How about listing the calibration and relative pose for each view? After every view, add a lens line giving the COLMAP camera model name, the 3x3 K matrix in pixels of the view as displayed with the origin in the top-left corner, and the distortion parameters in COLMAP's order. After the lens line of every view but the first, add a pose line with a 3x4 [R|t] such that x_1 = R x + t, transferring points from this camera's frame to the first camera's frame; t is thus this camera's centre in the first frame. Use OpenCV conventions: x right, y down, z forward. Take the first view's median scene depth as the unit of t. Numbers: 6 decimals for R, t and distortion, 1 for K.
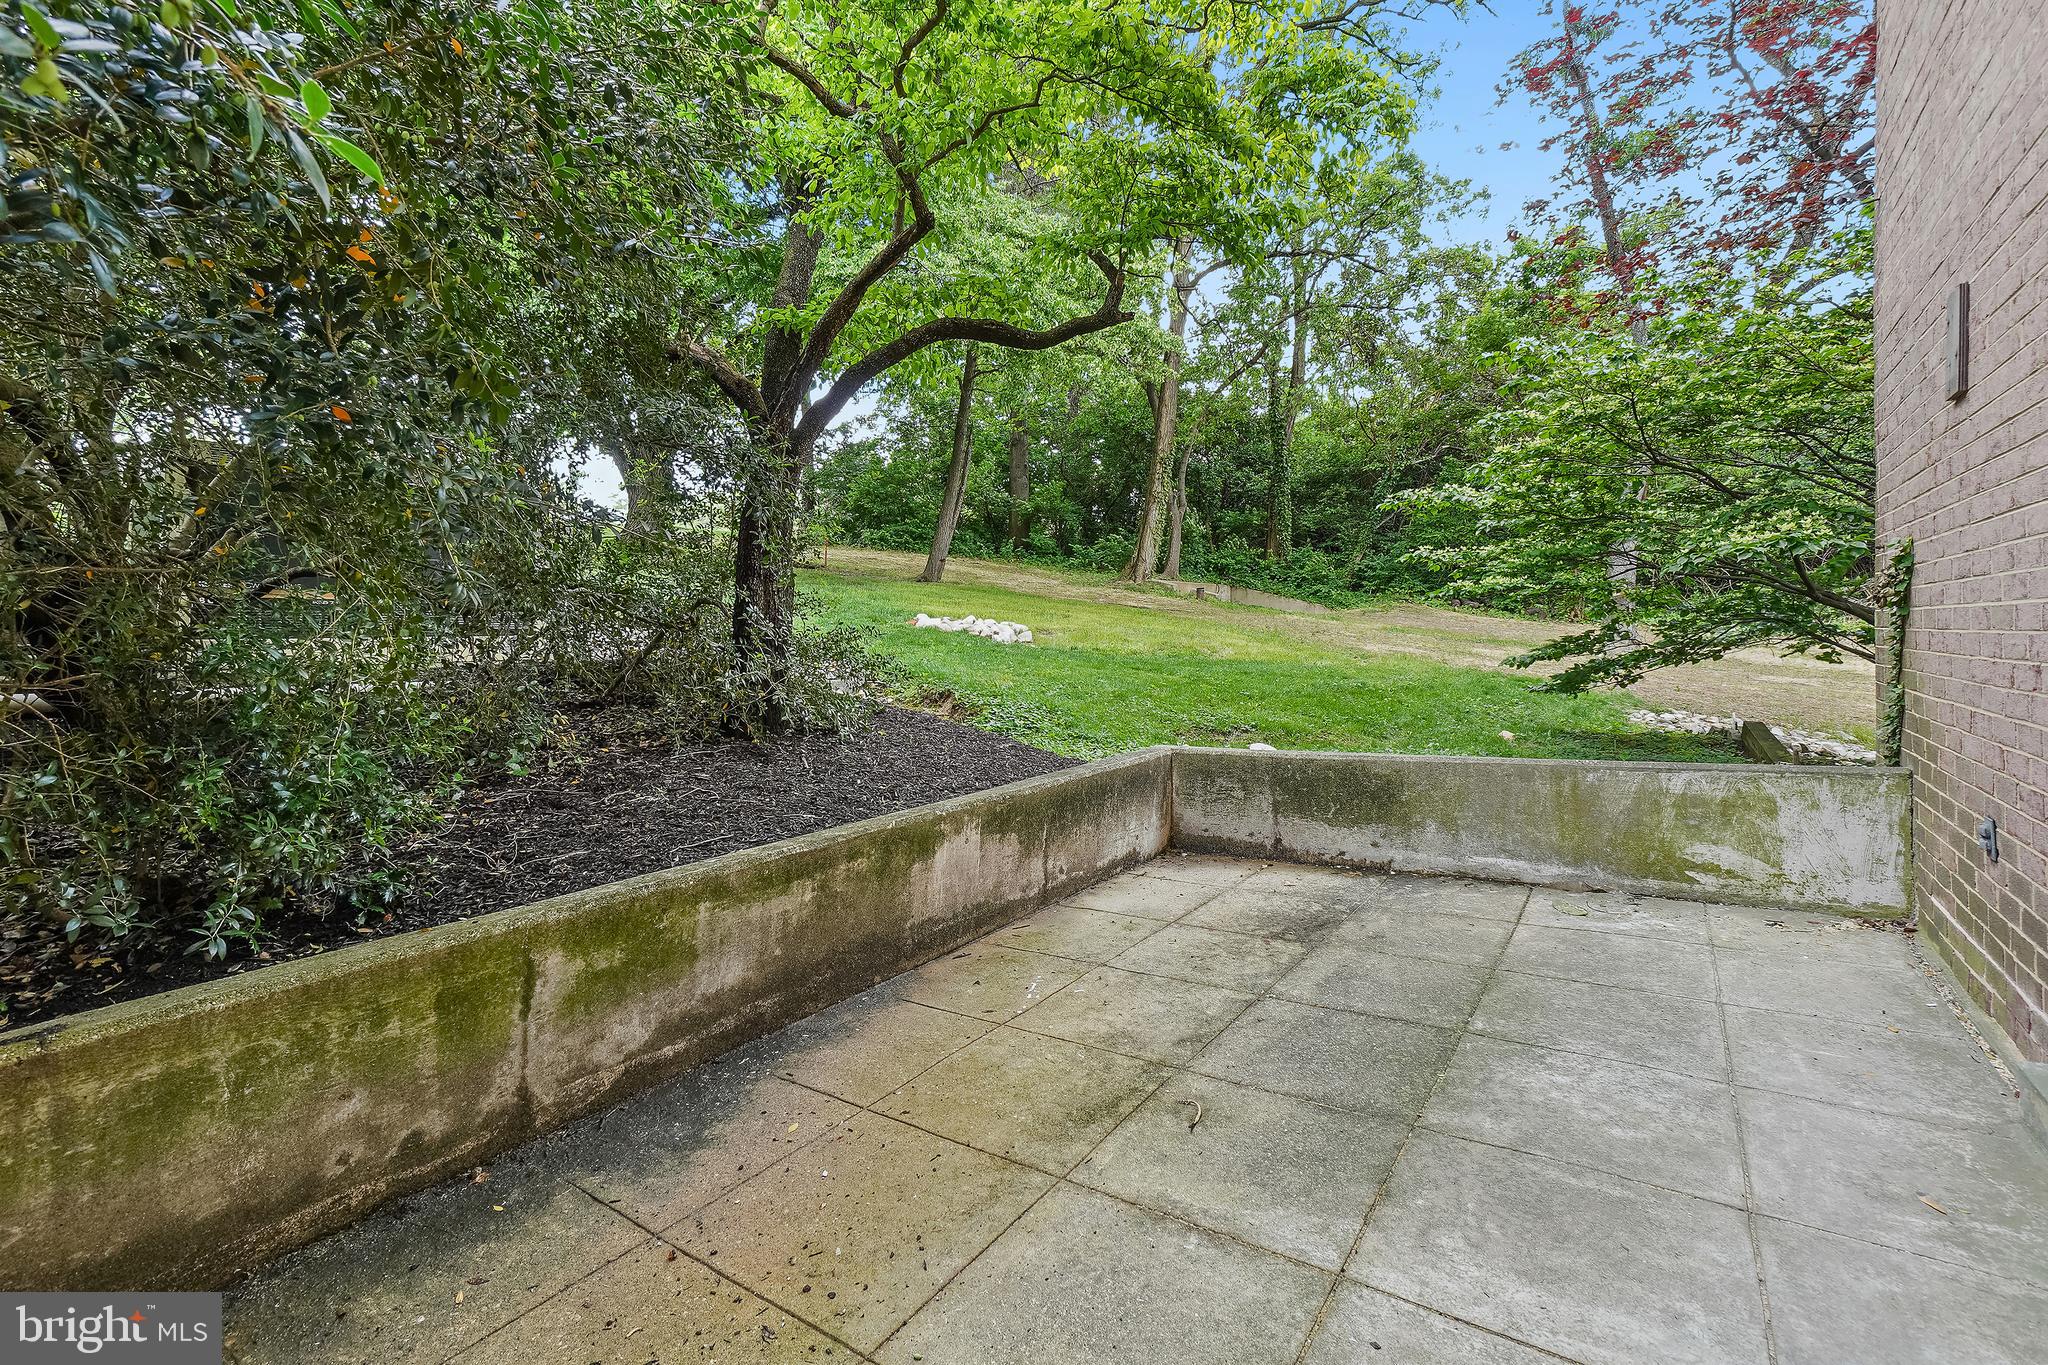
lens RADIAL K [[904.6, 0, 1023.0], [0, 904.6, 682.0], [0, 0, 1]] dist [-0.007568, 0.003500]
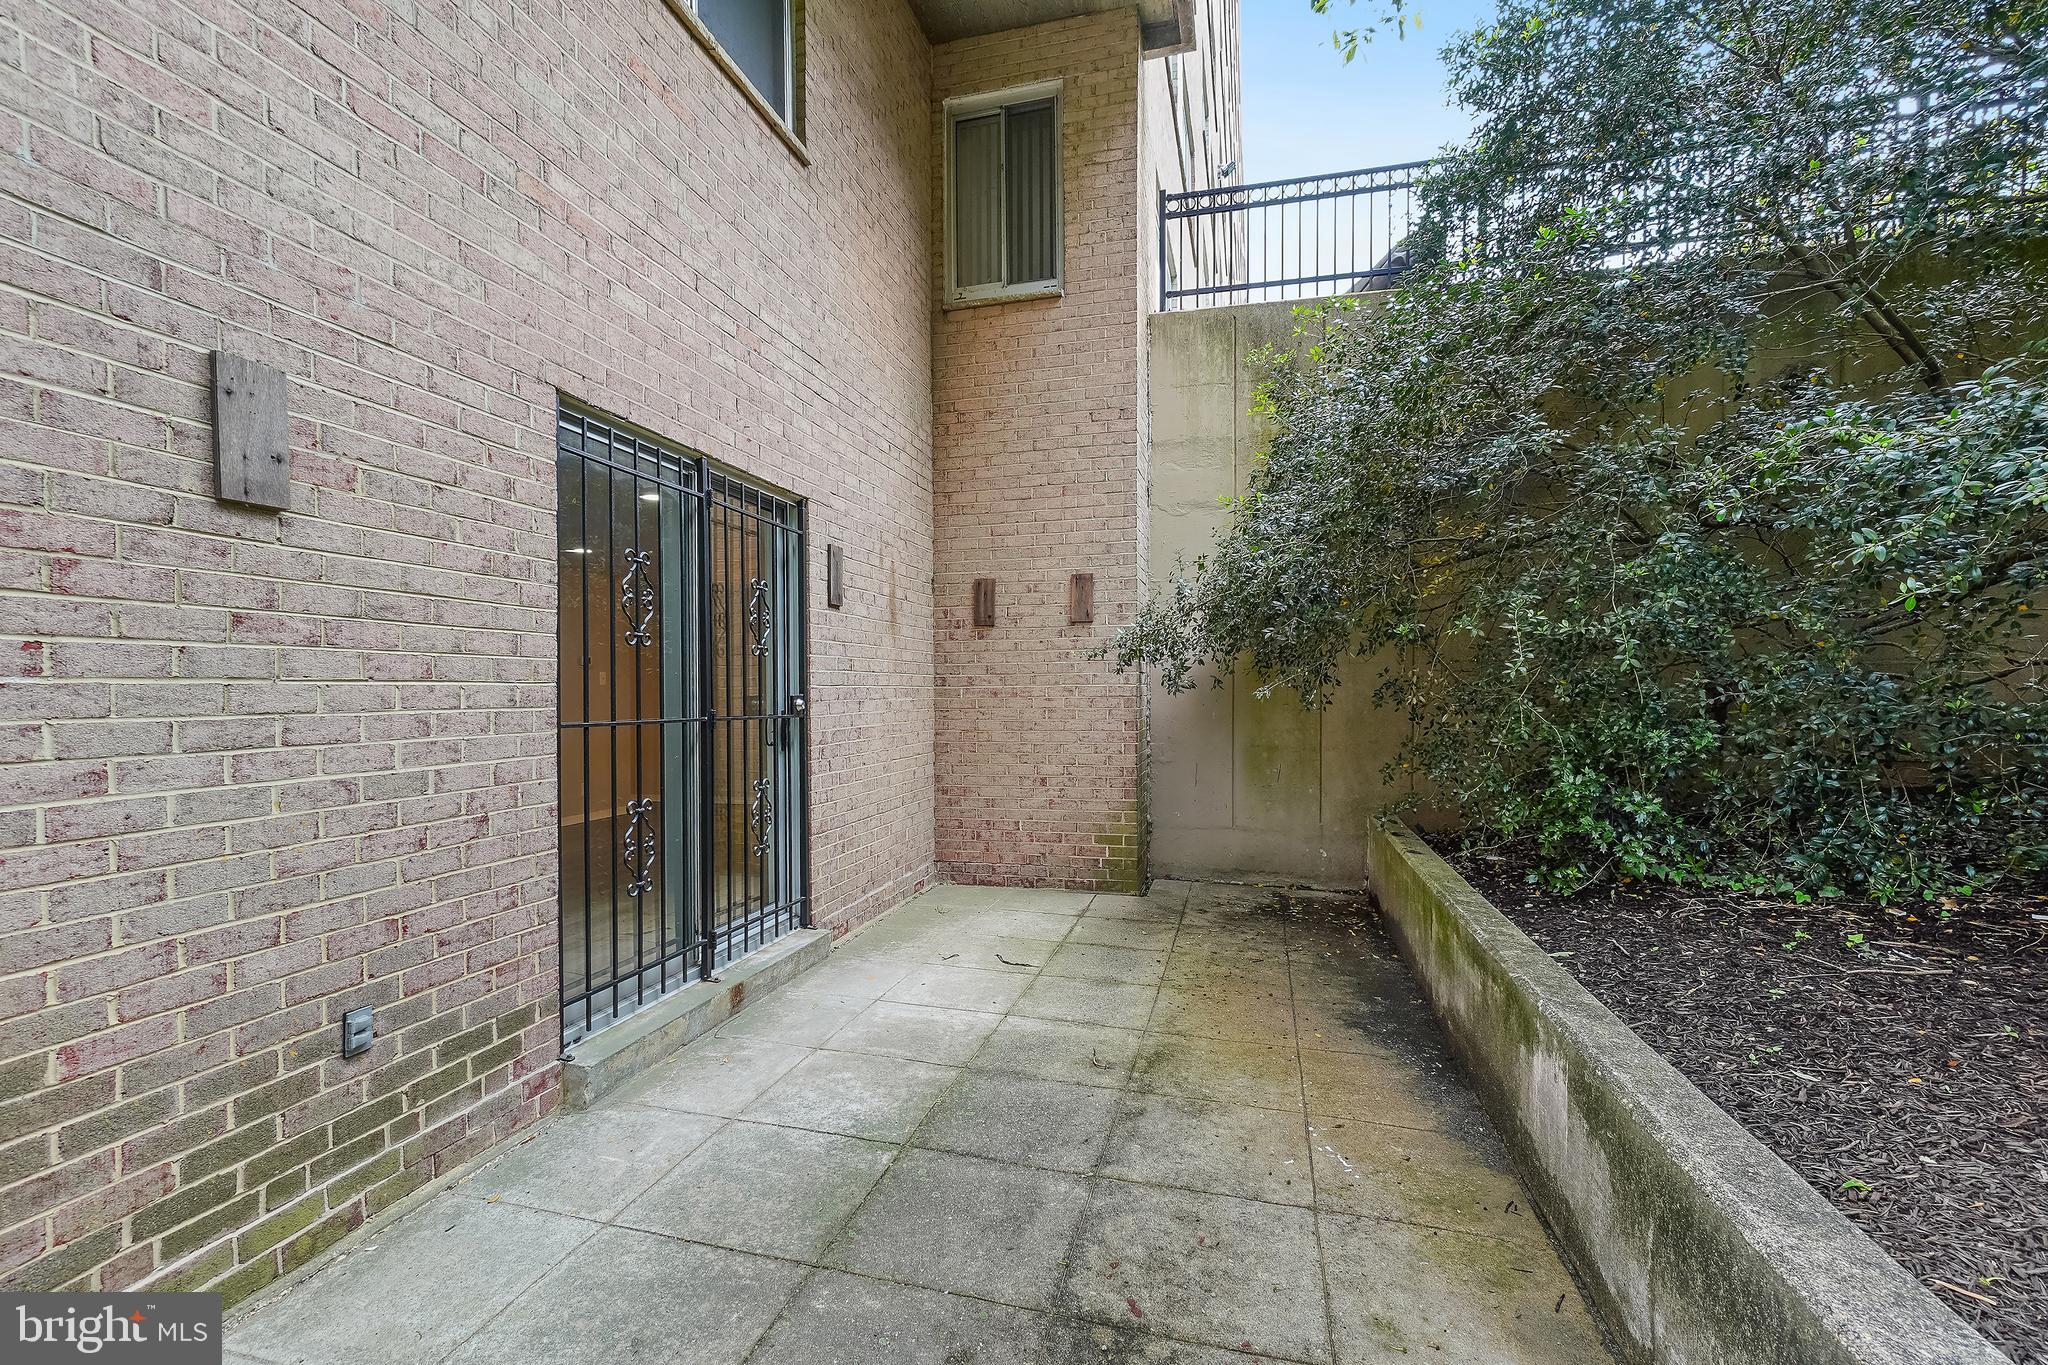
lens RADIAL K [[904.6, 0, 1020.7], [0, 904.6, 688.2], [0, 0, 1]] dist [-0.007568, 0.003500]
pose [[-0.932769, 0.039509, -0.358303, 0.724374], [0.025293, 0.998699, 0.044279, -0.204496], [0.359587, 0.032239, -0.932555, 2.041936]]
